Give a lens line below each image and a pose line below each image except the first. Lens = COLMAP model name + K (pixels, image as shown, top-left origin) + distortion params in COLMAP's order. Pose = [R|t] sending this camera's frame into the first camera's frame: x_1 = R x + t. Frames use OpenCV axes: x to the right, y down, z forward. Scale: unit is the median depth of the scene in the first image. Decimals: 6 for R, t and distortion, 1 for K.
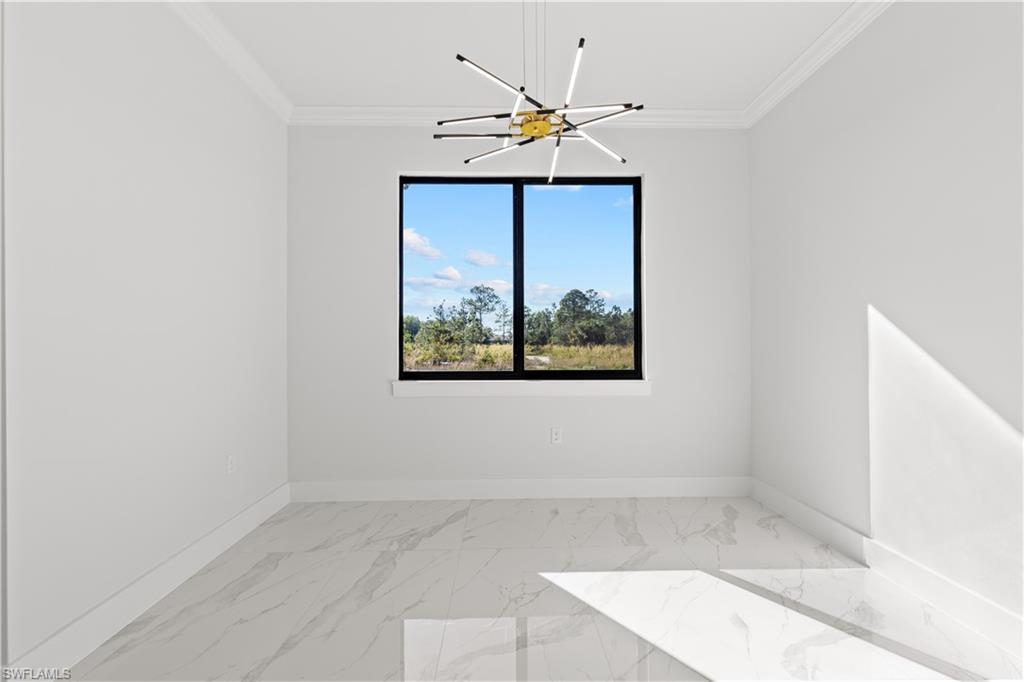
lens RADIAL K [[447.3, 0, 512.0], [0, 447.3, 341.0], [0, 0, 1]] dist [0.007887, 0.000079]
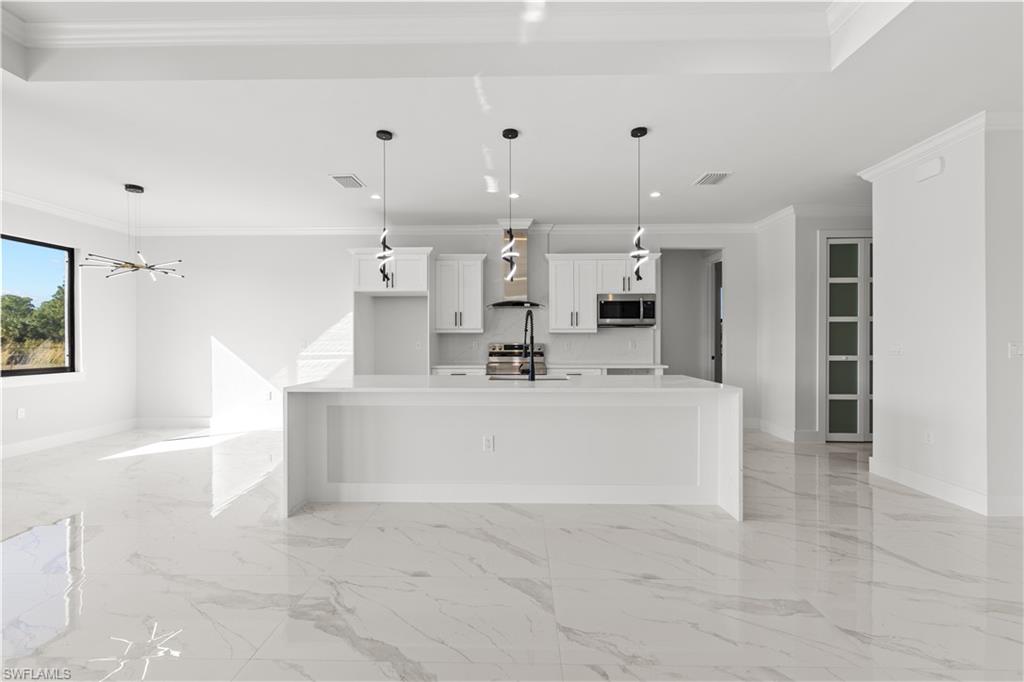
lens RADIAL K [[441.6, 0, 512.0], [0, 441.6, 341.0], [0, 0, 1]] dist [-0.000857, -0.000314]
pose [[0.035167, -0.001908, 0.999380, -1.219793], [-0.000656, 0.999998, 0.001932, -0.030521], [-0.999381, -0.000724, 0.035166, -0.628302]]
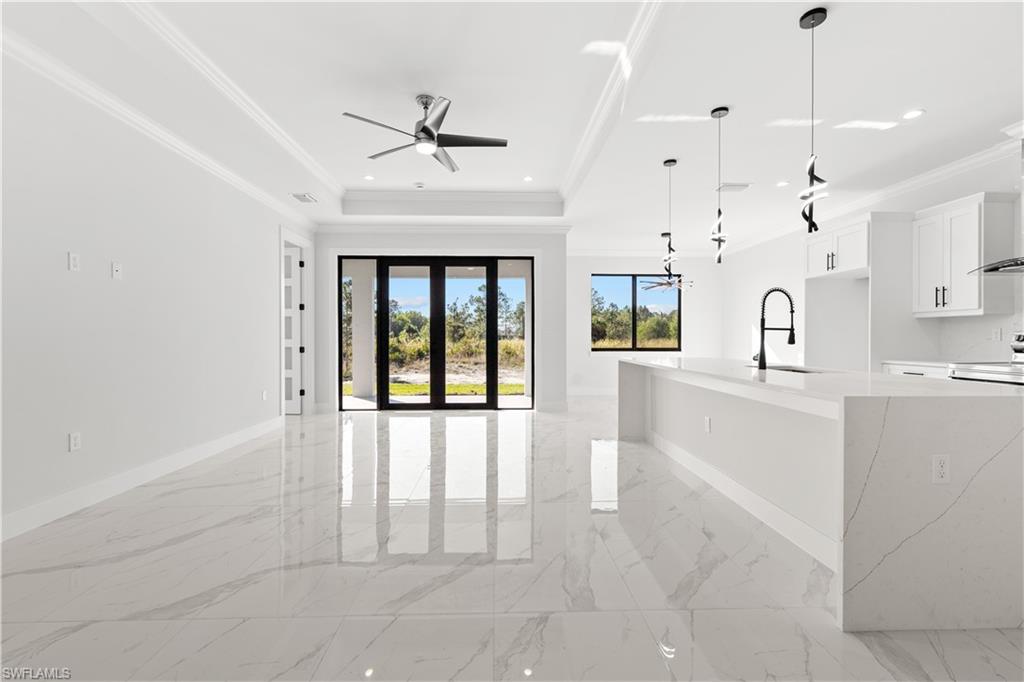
lens RADIAL K [[447.3, 0, 512.0], [0, 447.3, 341.0], [0, 0, 1]] dist [0.007887, 0.000079]
pose [[0.999849, 0.004881, 0.016675, -0.714735], [-0.005068, 0.999924, 0.011210, -0.001661], [-0.016619, -0.011293, 0.999798, -1.541599]]
